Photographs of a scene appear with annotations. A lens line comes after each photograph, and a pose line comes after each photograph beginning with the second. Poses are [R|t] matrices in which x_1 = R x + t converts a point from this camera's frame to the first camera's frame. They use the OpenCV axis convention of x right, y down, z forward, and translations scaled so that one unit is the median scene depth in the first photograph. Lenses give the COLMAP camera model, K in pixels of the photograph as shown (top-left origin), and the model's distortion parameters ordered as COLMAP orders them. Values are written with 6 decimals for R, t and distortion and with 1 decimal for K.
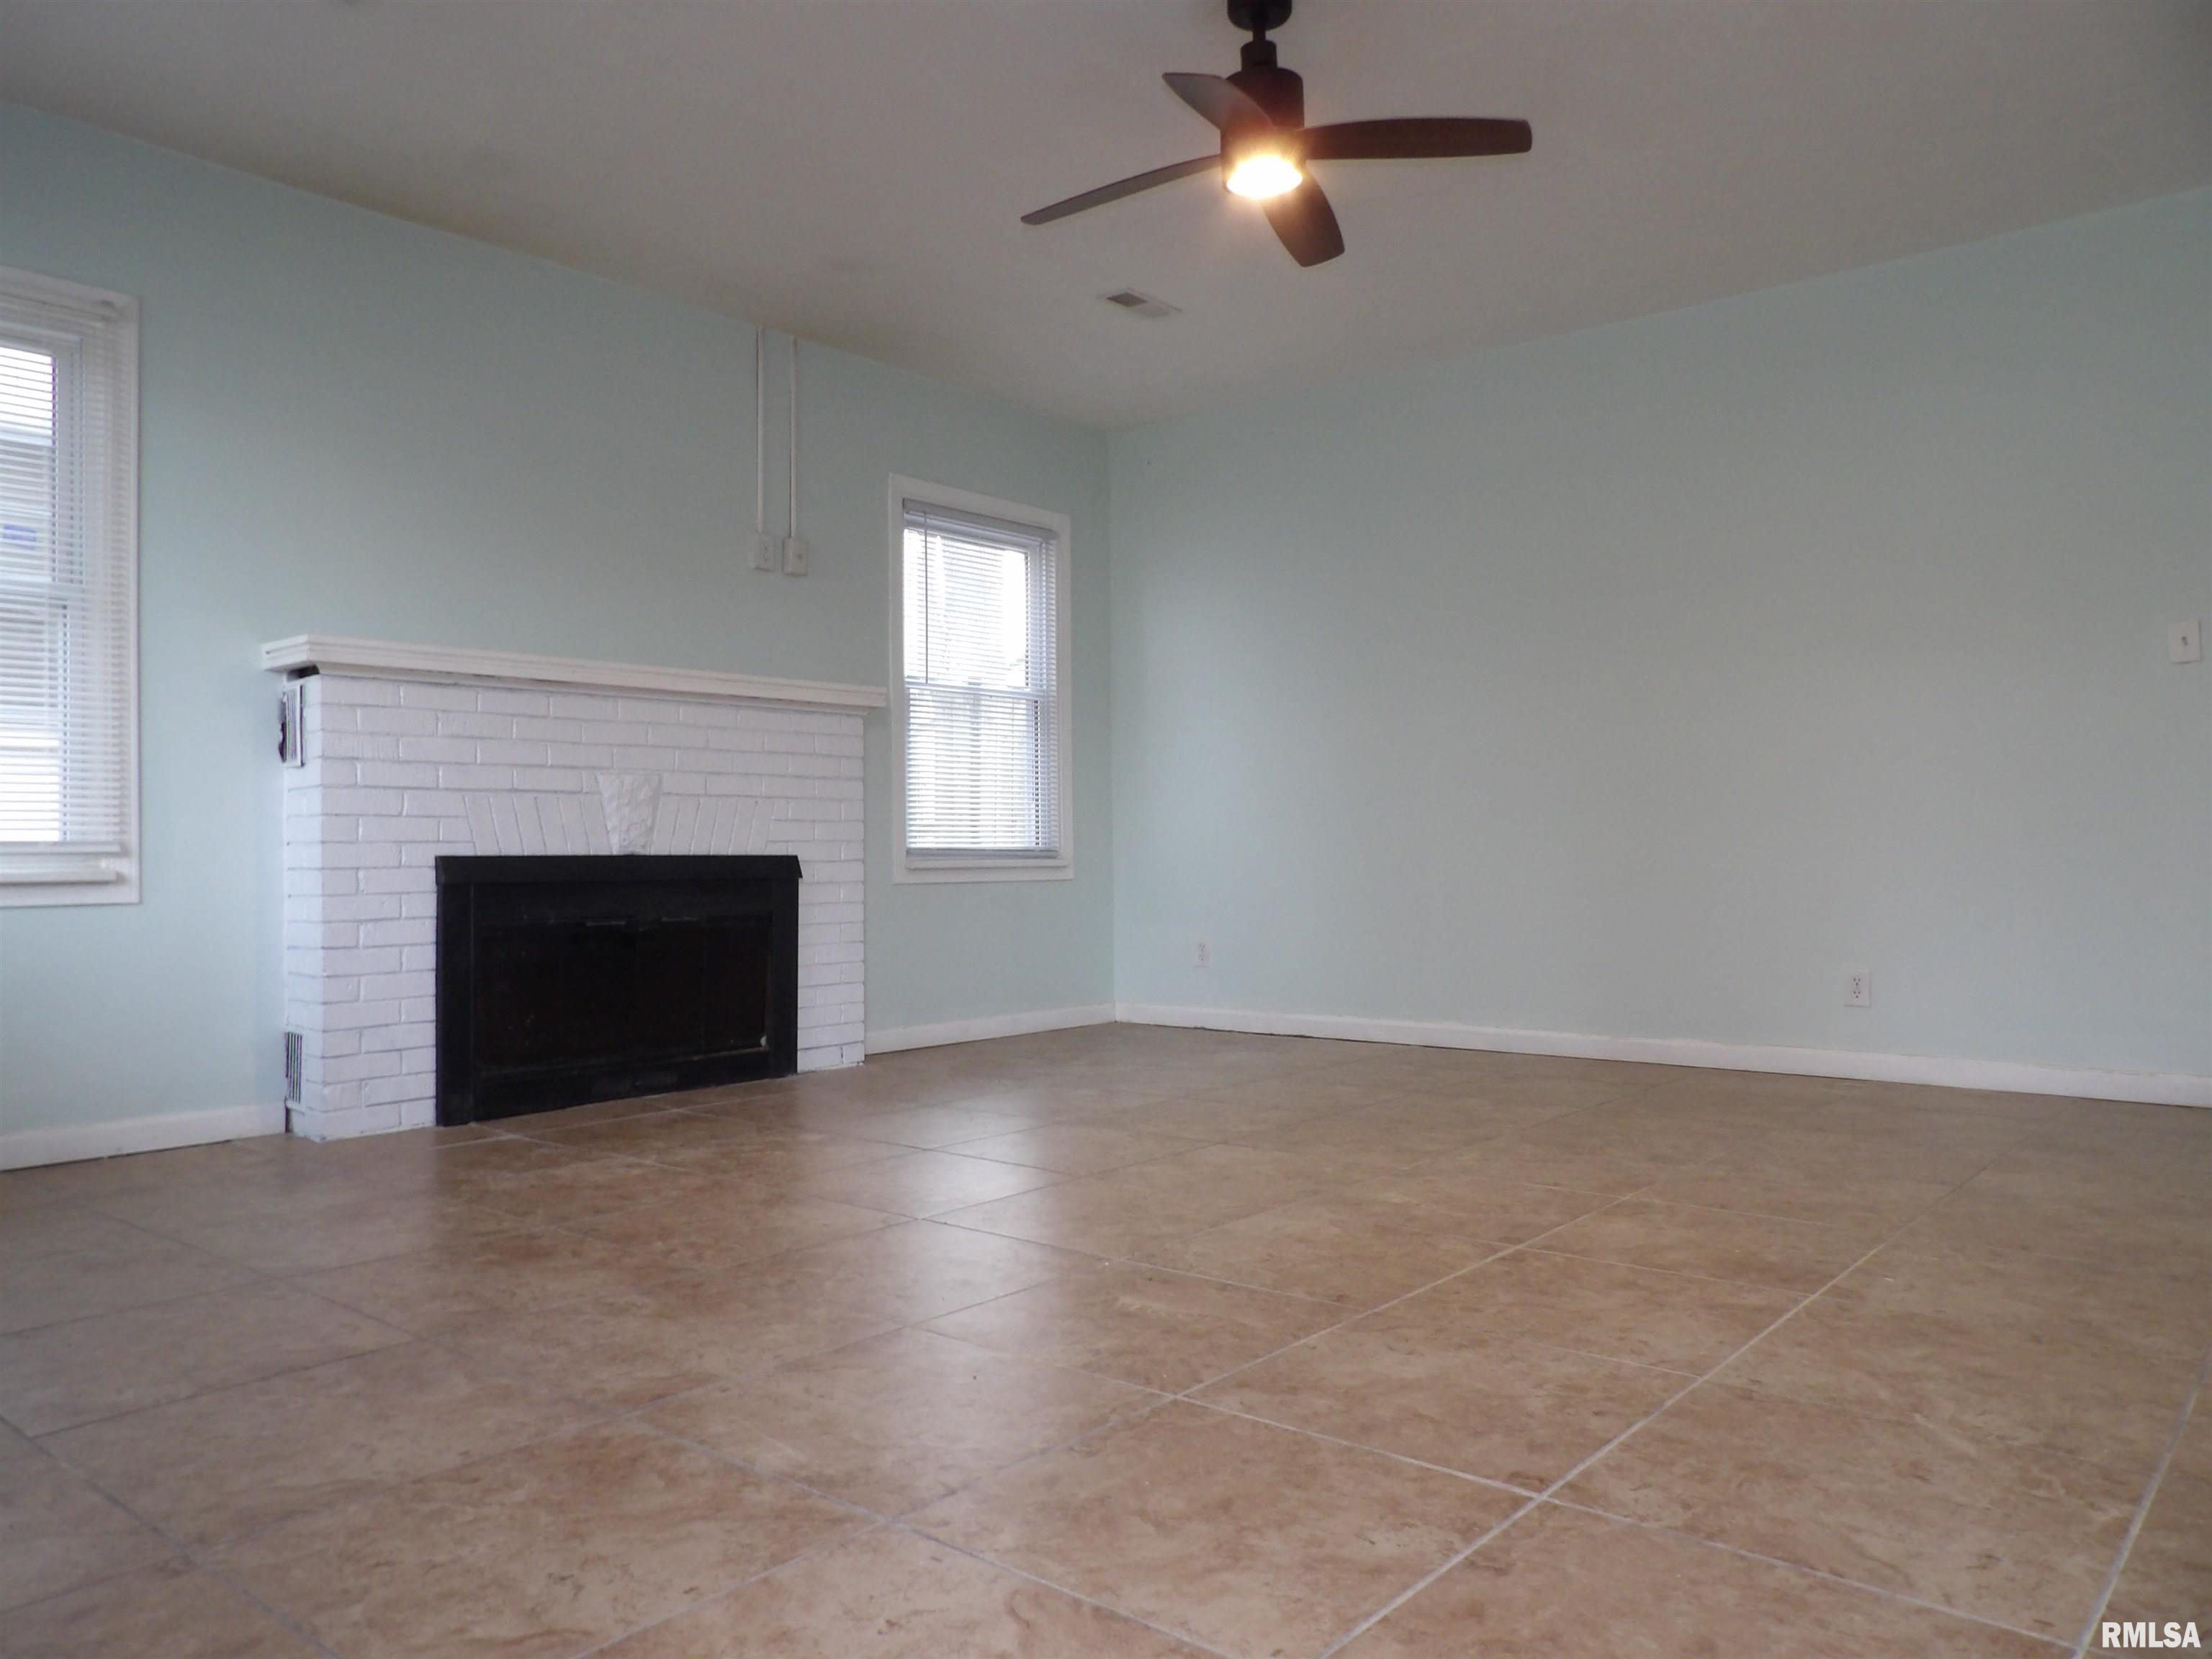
lens RADIAL K [[1581.0, 0, 1073.1], [0, 1581.0, 821.7], [0, 0, 1]] dist [-0.038298, 0.042201]
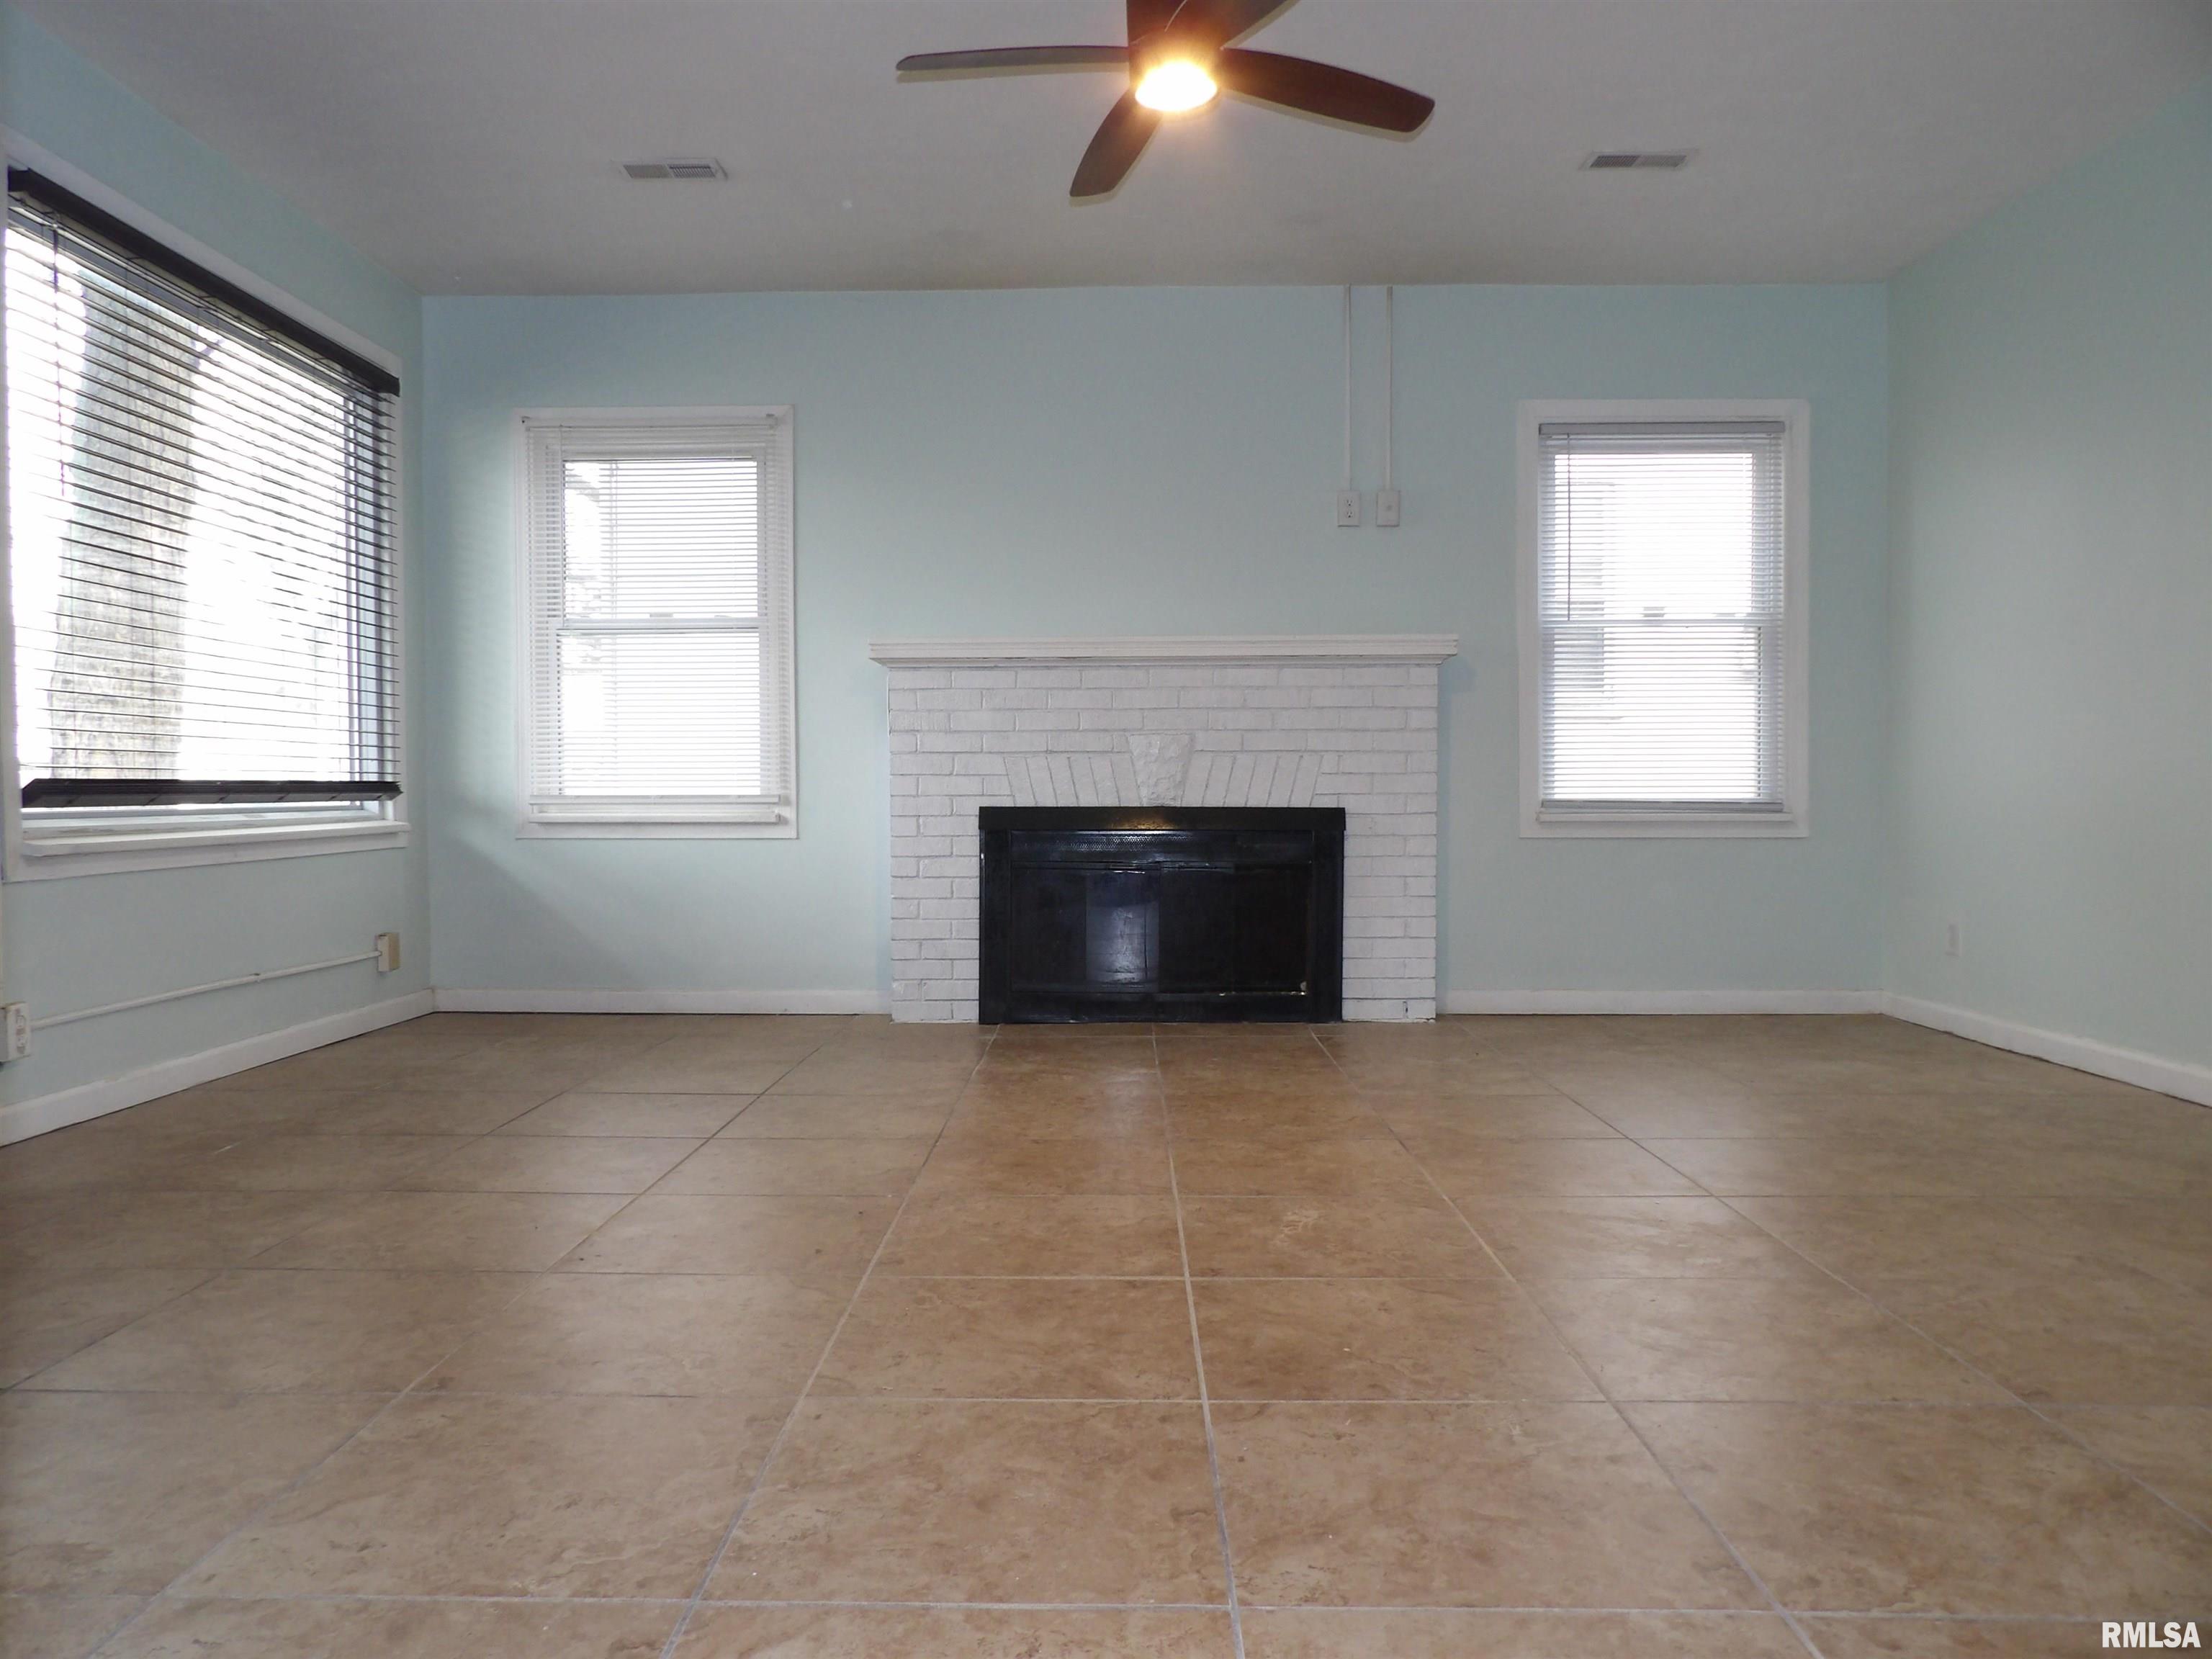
lens RADIAL K [[1581.0, 0, 1073.1], [0, 1581.0, 821.7], [0, 0, 1]] dist [-0.038298, 0.042201]
pose [[0.636627, 0.020584, -0.770897, 0.551674], [0.012321, 0.999245, 0.036856, -0.010409], [0.771074, -0.032962, 0.635892, 0.242067]]
